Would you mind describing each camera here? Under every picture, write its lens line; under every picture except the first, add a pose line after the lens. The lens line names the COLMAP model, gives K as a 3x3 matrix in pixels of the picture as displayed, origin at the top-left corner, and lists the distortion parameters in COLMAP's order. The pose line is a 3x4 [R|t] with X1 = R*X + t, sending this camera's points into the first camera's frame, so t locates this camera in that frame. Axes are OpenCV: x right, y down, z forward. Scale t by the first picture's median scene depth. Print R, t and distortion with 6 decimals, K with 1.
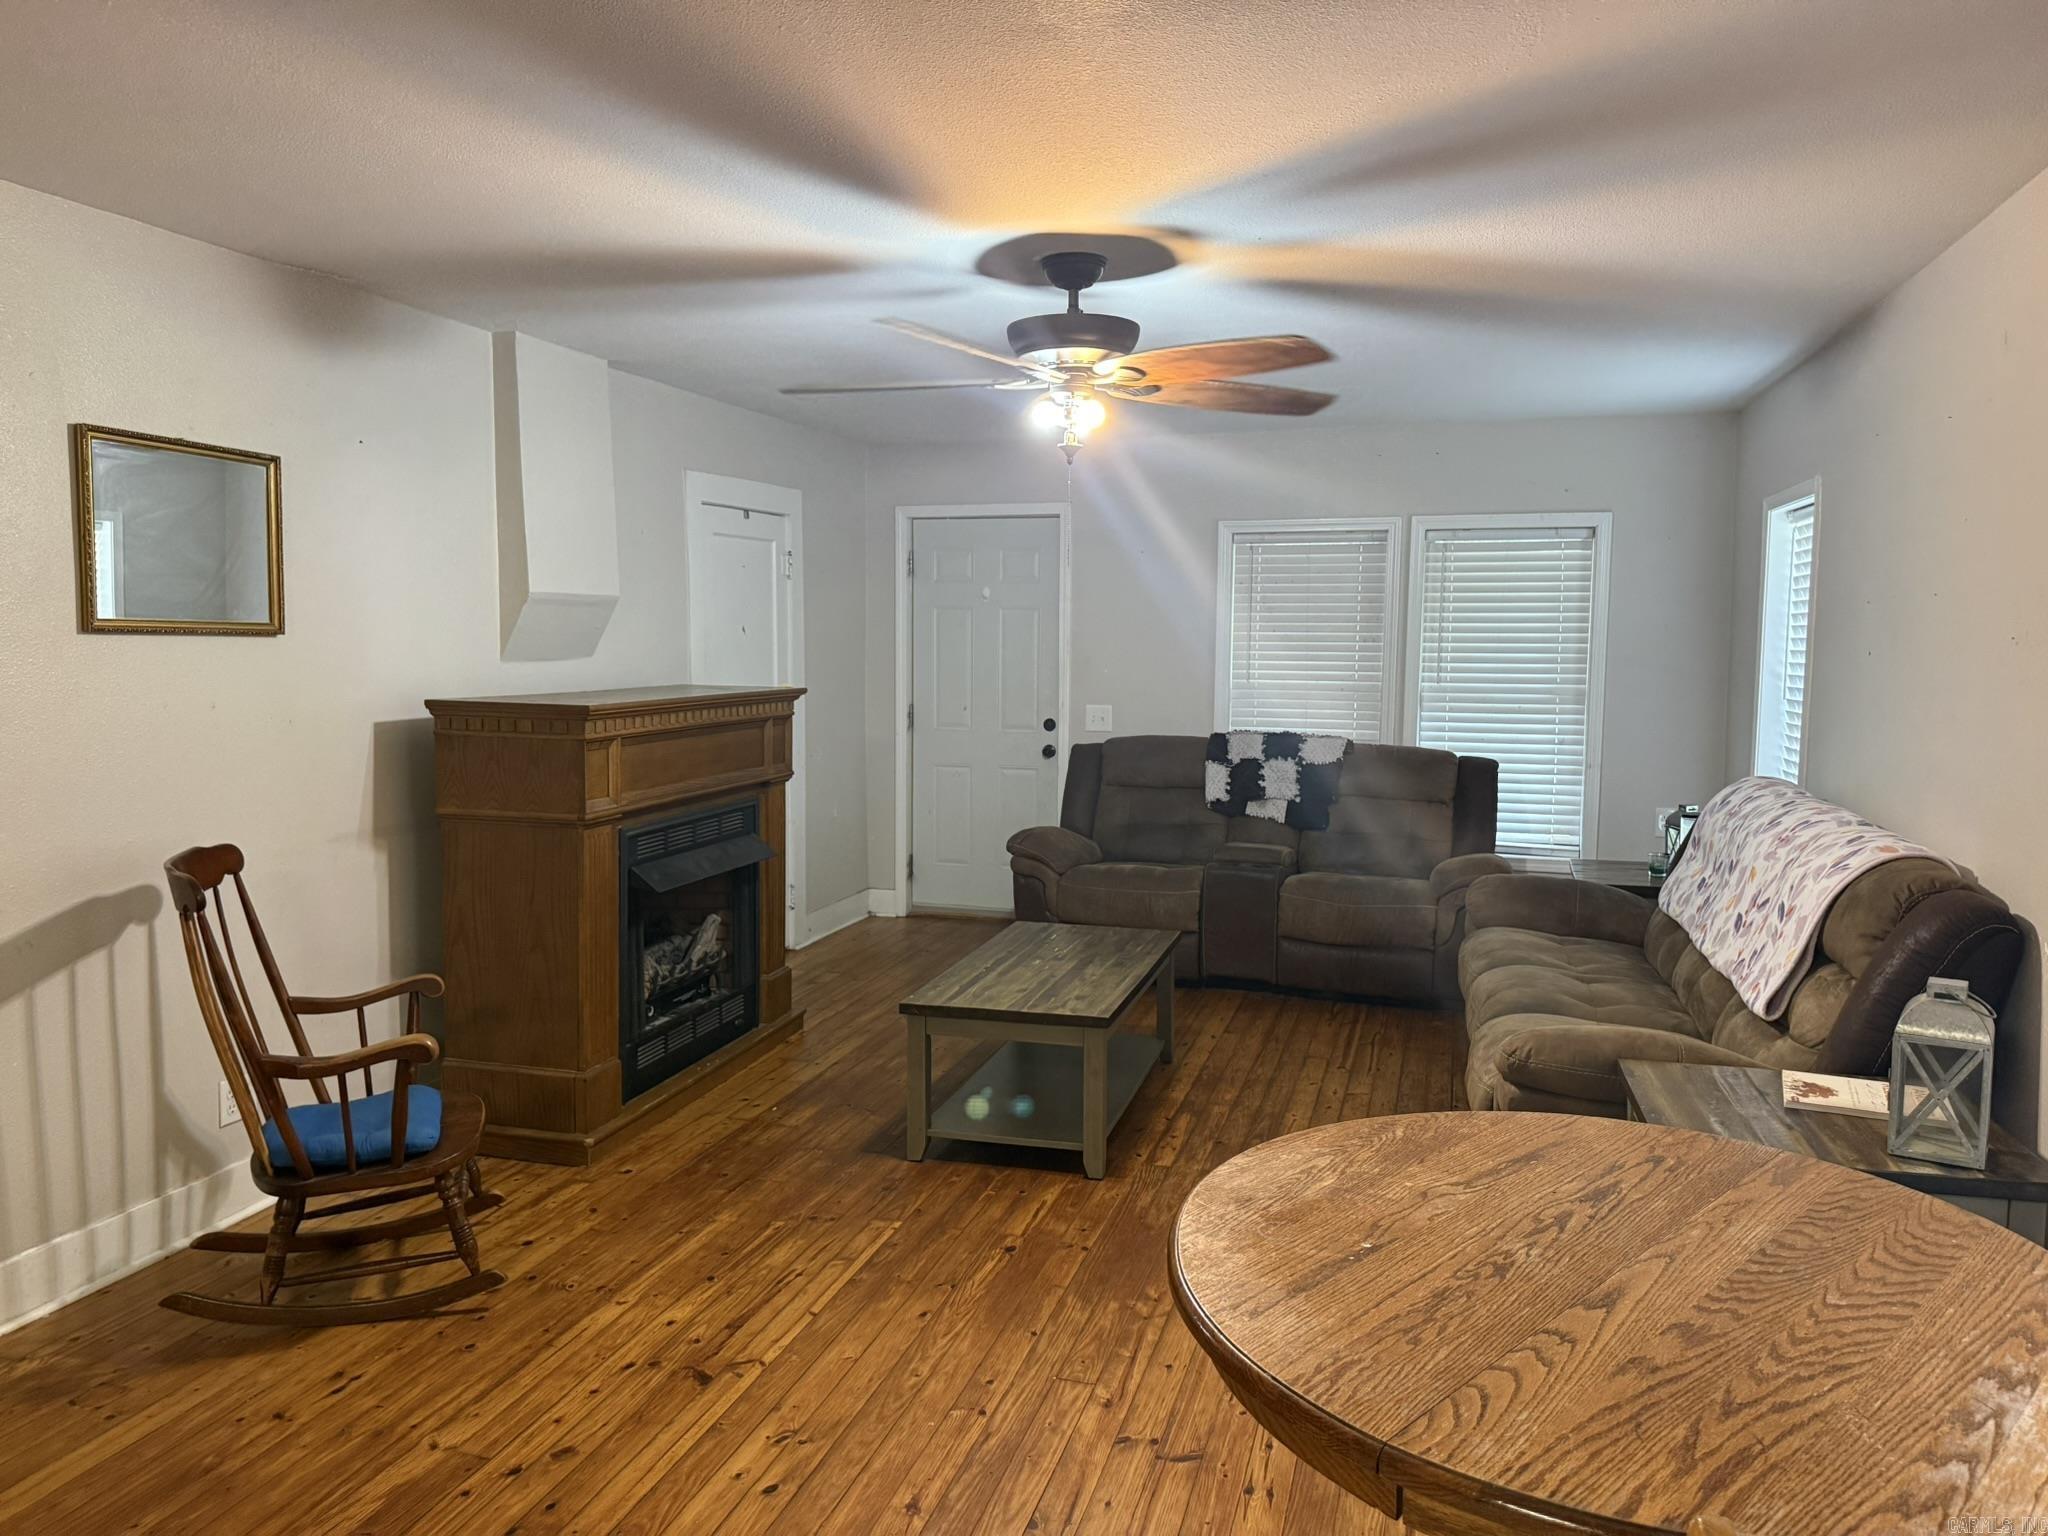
lens RADIAL K [[1461.0, 0, 1008.8], [0, 1461.0, 760.6], [0, 0, 1]] dist [0.092328, -0.105451]
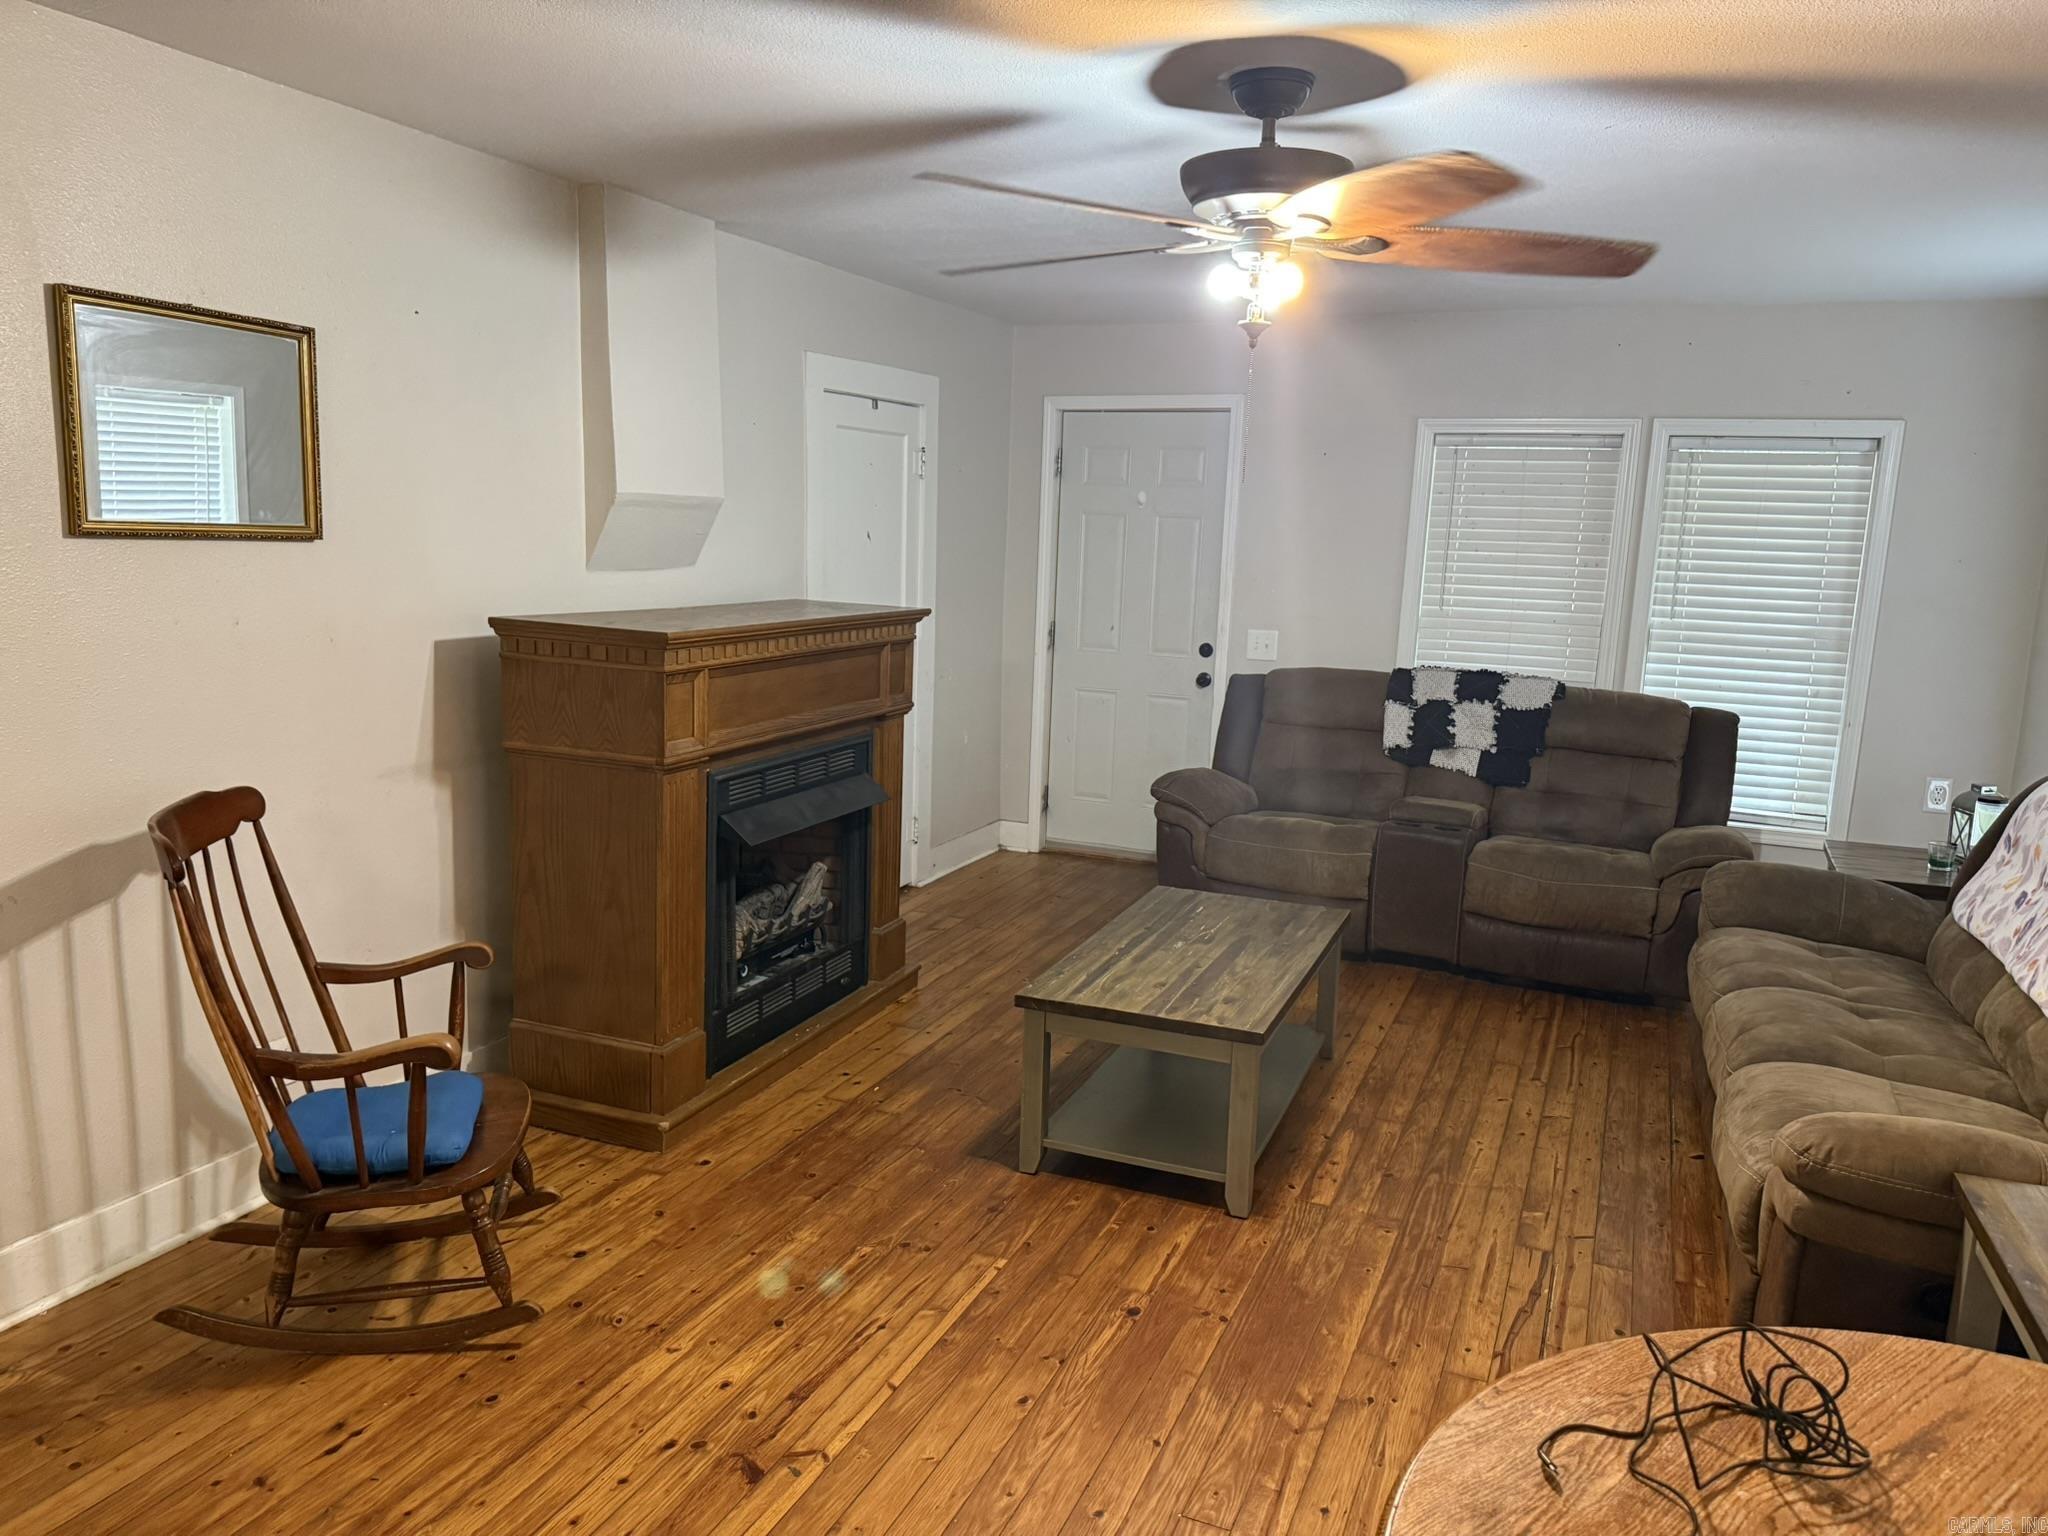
lens RADIAL K [[1461.0, 0, 1014.7], [0, 1461.0, 779.8], [0, 0, 1]] dist [0.092328, -0.105451]
pose [[0.994364, 0.044353, -0.096297, 0.001257], [-0.035951, 0.995534, 0.087293, -0.033265], [0.099738, -0.083339, 0.991517, 0.161050]]
